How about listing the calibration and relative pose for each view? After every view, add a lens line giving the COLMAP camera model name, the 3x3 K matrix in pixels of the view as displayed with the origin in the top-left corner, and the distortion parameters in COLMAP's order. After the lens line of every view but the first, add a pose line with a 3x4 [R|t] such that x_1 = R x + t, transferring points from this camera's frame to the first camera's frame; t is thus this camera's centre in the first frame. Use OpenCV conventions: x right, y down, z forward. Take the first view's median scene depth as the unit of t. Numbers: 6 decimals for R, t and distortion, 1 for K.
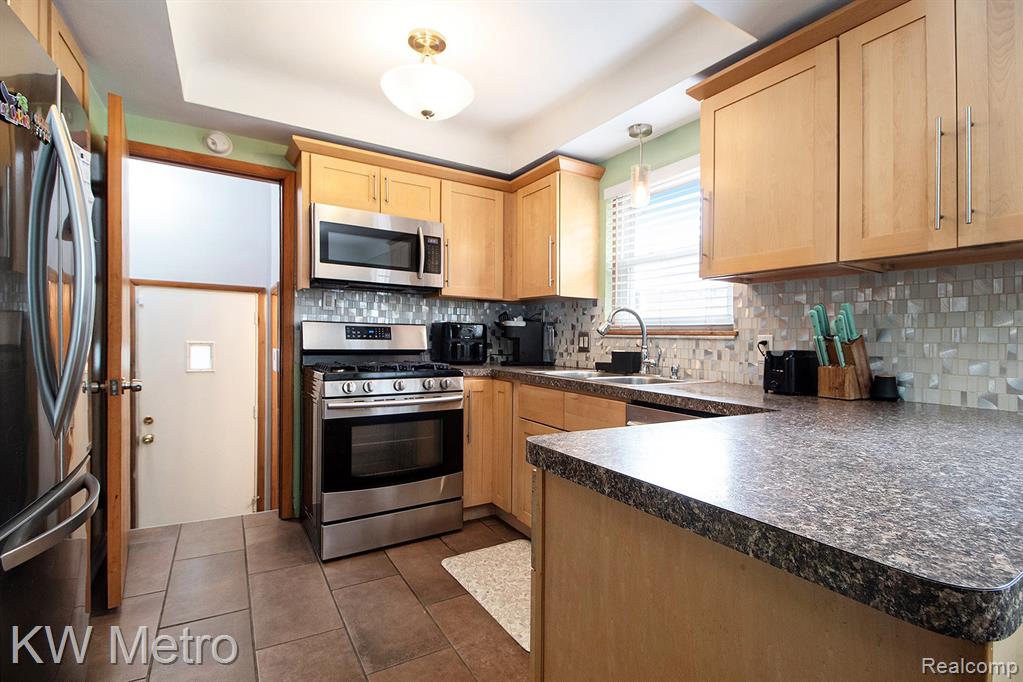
lens RADIAL K [[485.9, 0, 541.3], [0, 485.9, 334.2], [0, 0, 1]] dist [-0.002008, -0.000071]
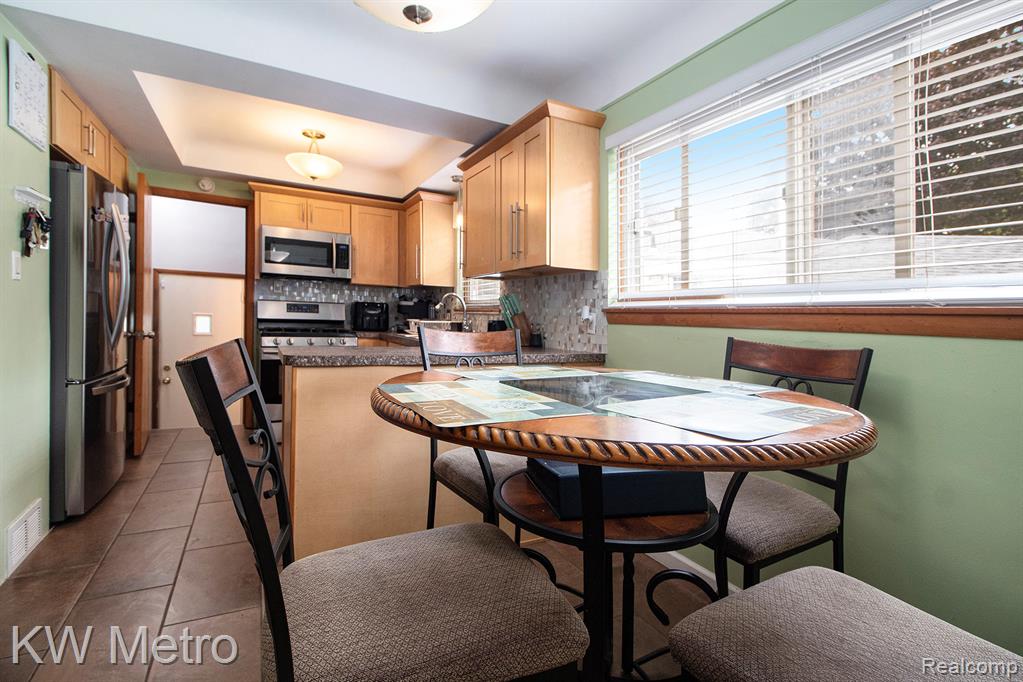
lens RADIAL K [[480.7, 0, 508.2], [0, 480.7, 320.8], [0, 0, 1]] dist [0.002637, 0.000046]
pose [[0.995748, 0.013122, -0.091176, 0.431794], [-0.011786, 0.999815, 0.015173, 0.006129], [0.091358, -0.014034, 0.995719, -0.439293]]
